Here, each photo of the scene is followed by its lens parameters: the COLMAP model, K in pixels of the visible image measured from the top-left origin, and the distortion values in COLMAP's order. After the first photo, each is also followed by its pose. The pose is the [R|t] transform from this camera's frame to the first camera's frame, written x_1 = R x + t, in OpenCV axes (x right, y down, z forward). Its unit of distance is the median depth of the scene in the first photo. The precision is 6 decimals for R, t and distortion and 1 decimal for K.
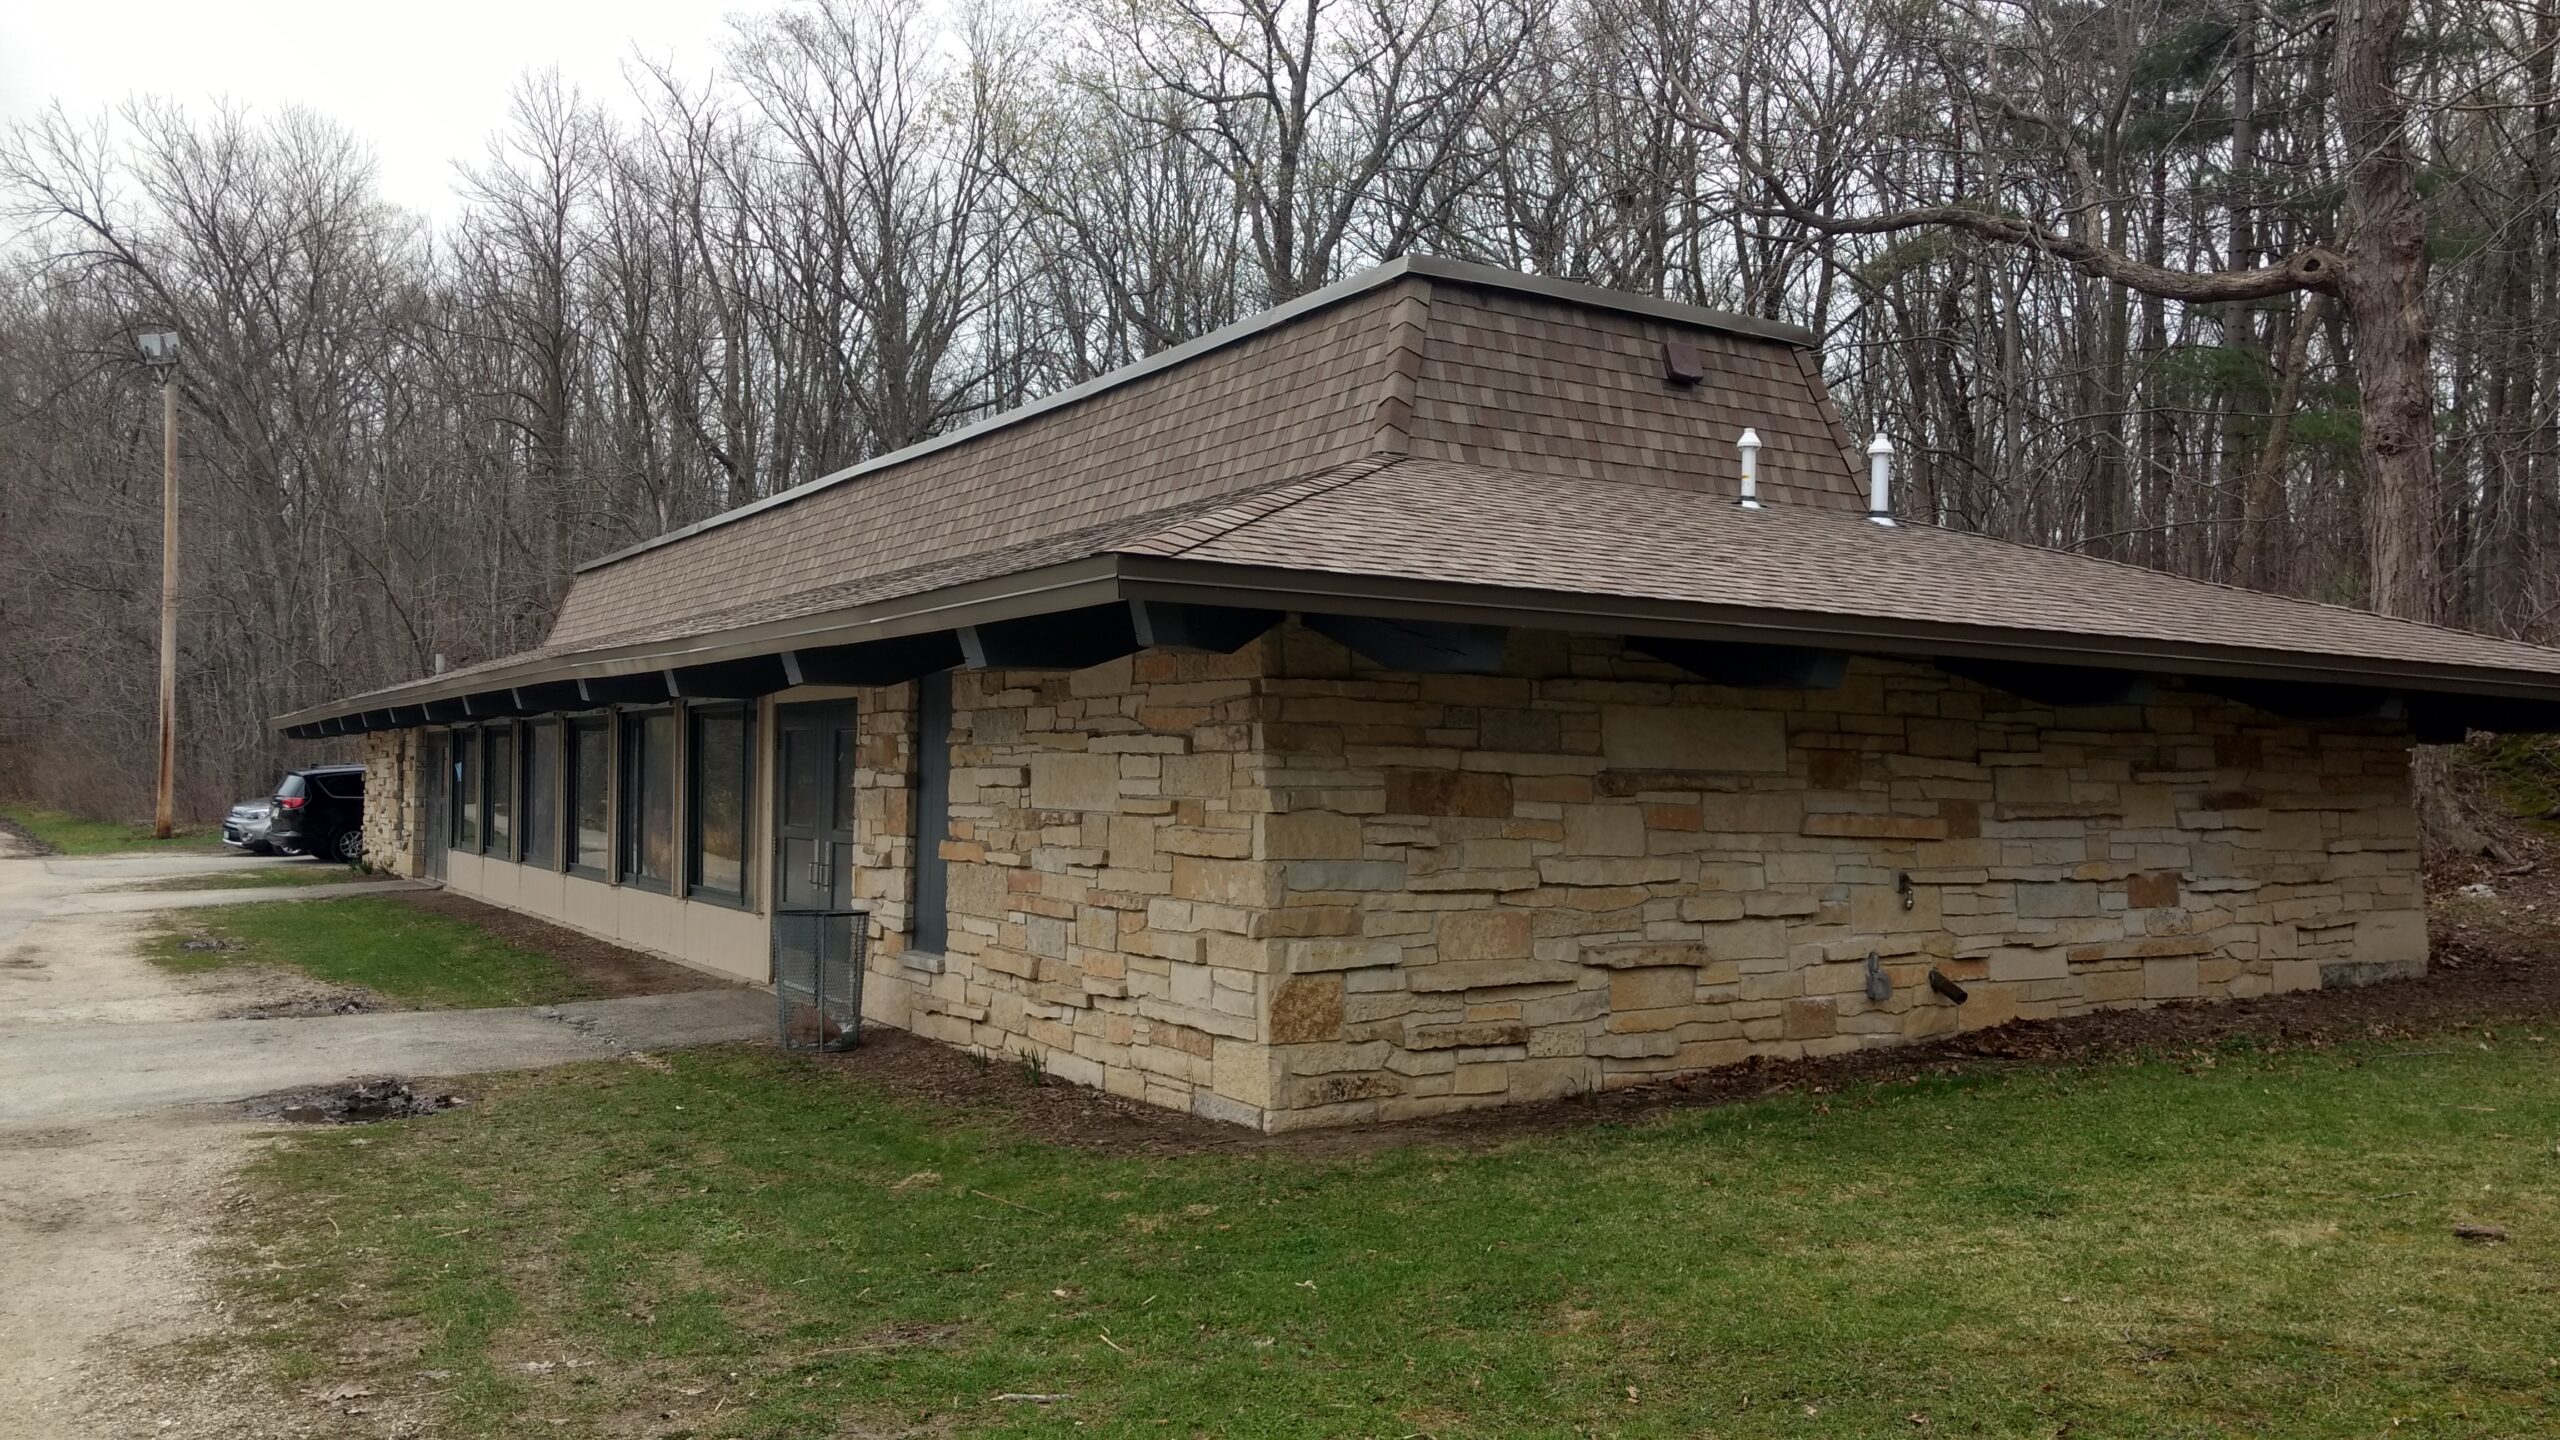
lens RADIAL K [[1908.6, 0, 1272.7], [0, 1908.6, 736.5], [0, 0, 1]] dist [0.007522, -0.004962]
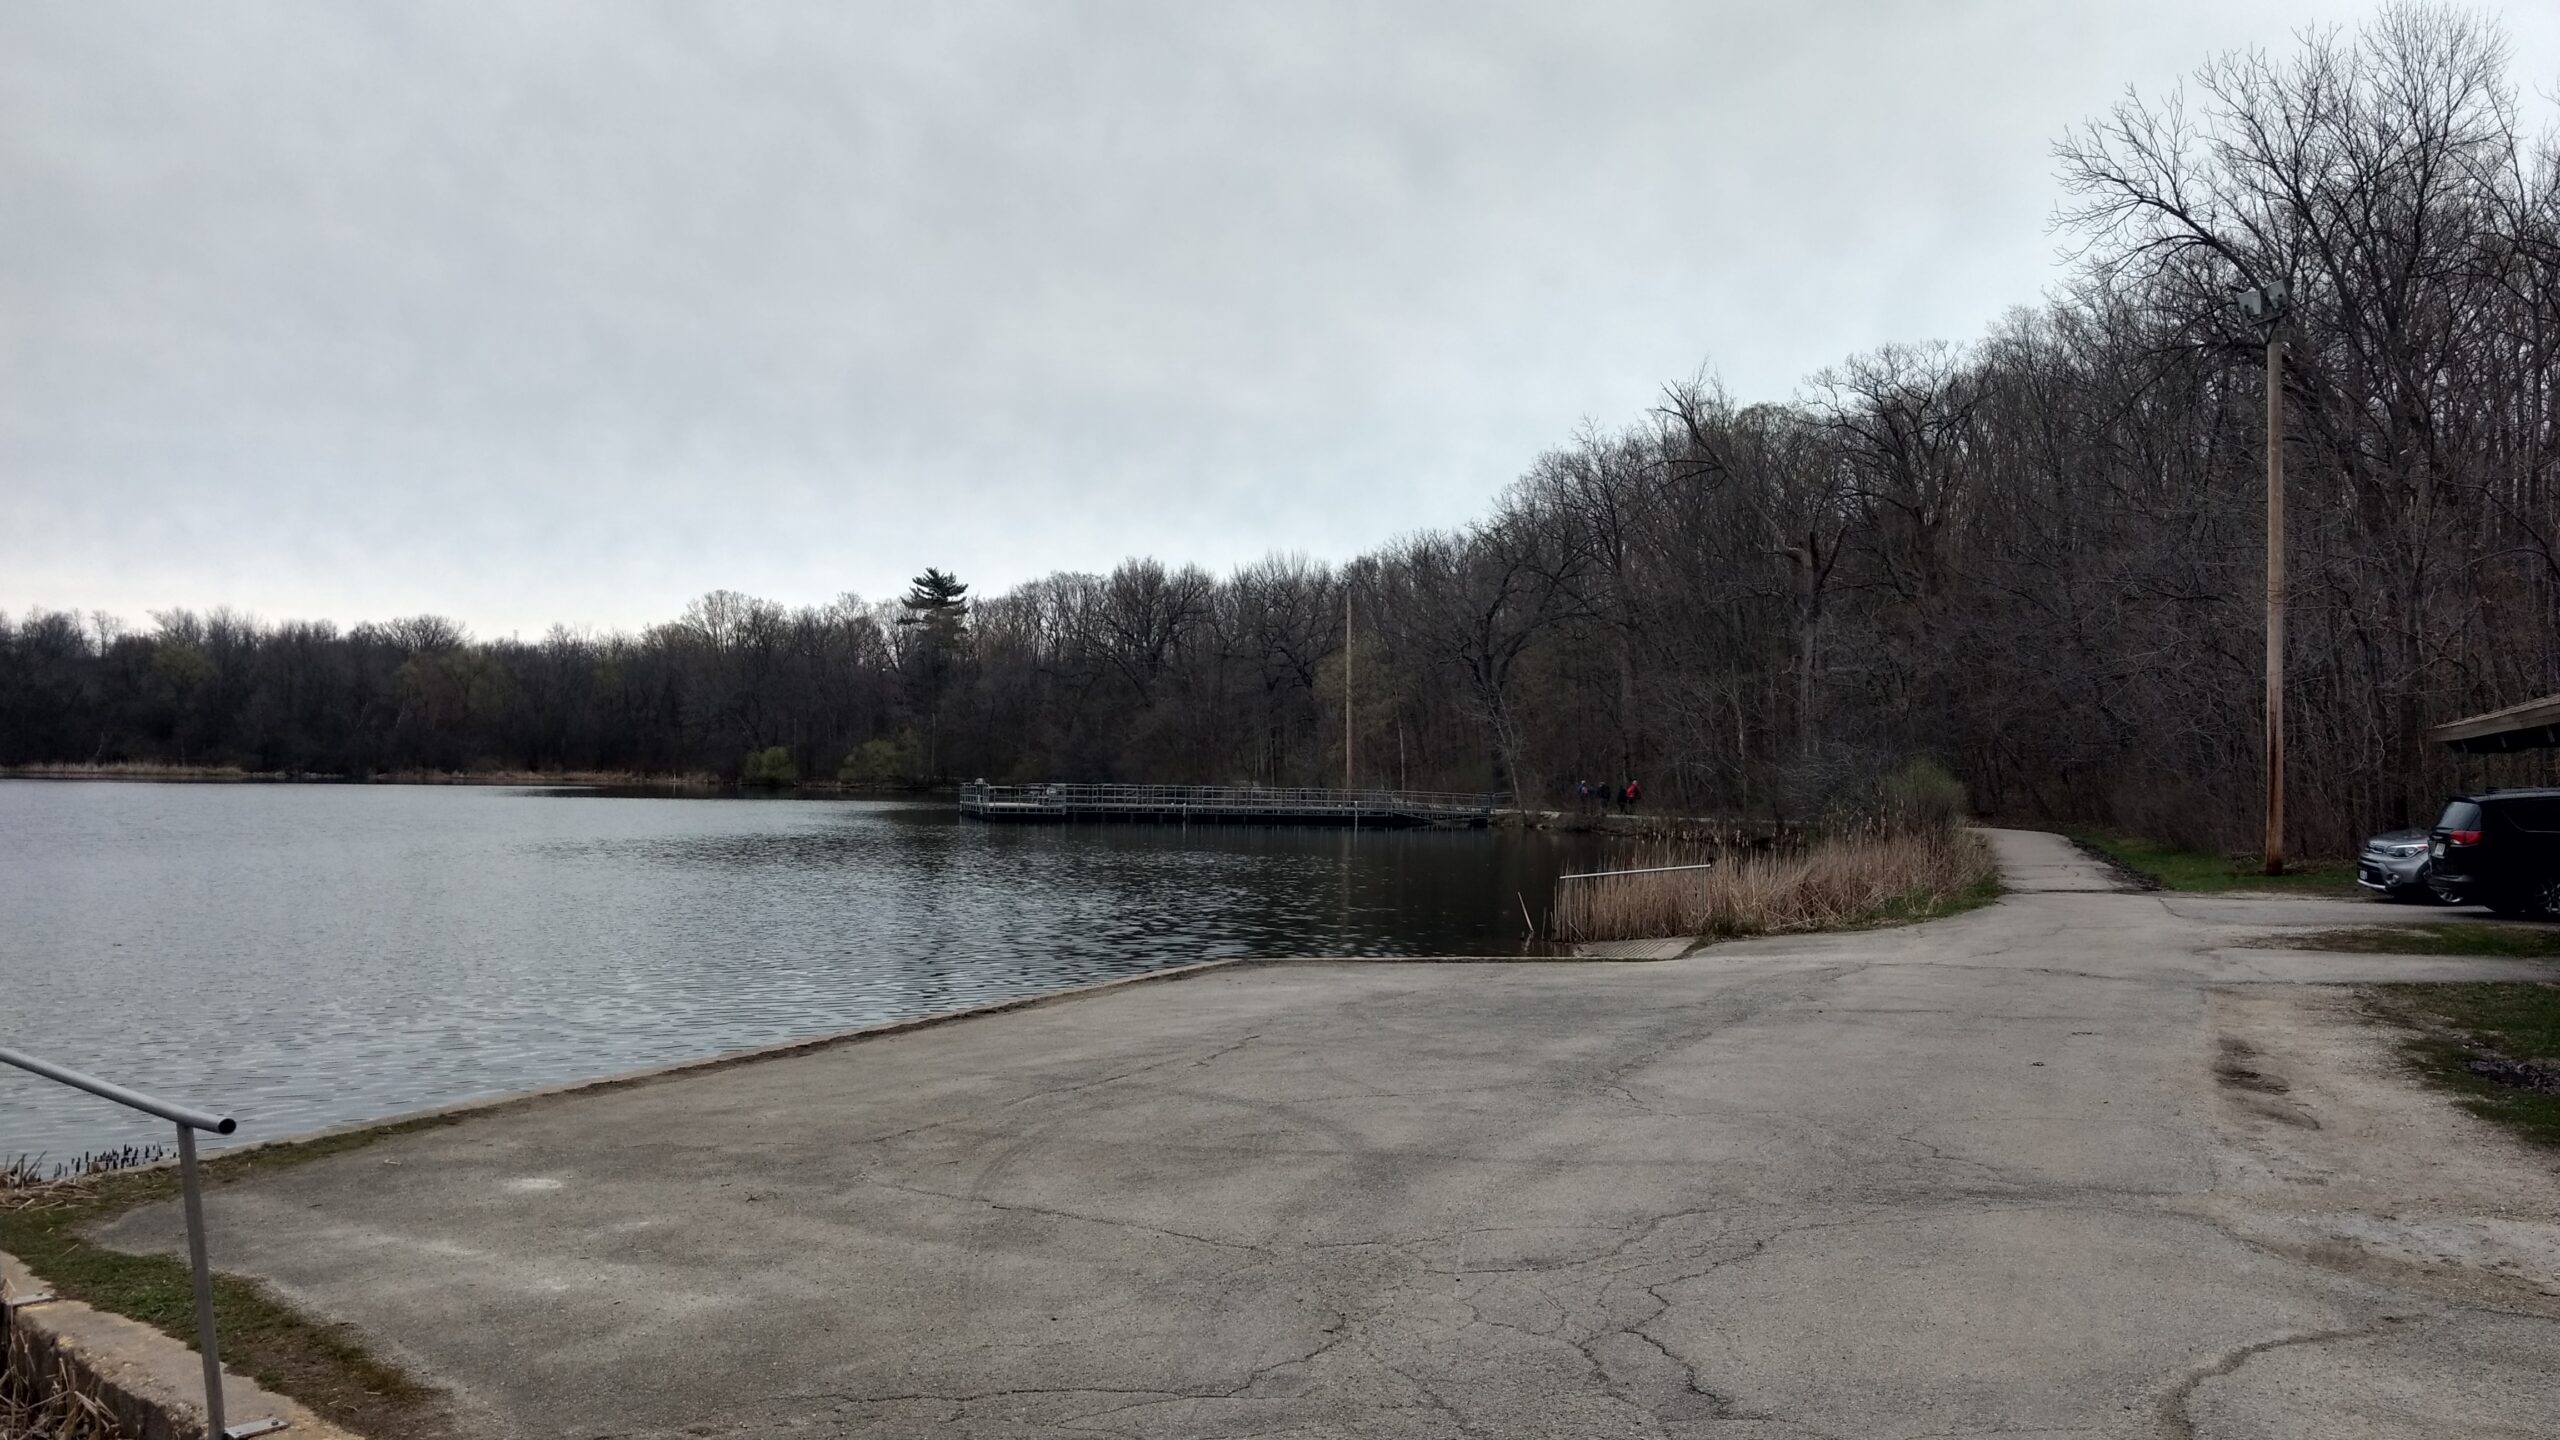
lens RADIAL K [[1908.6, 0, 1278.4], [0, 1908.6, 730.3], [0, 0, 1]] dist [0.007522, -0.004962]
pose [[0.563420, -0.021332, -0.825895, -0.121465], [0.004948, 0.999736, -0.022447, 0.005561], [0.826156, 0.008560, 0.563377, 0.148755]]
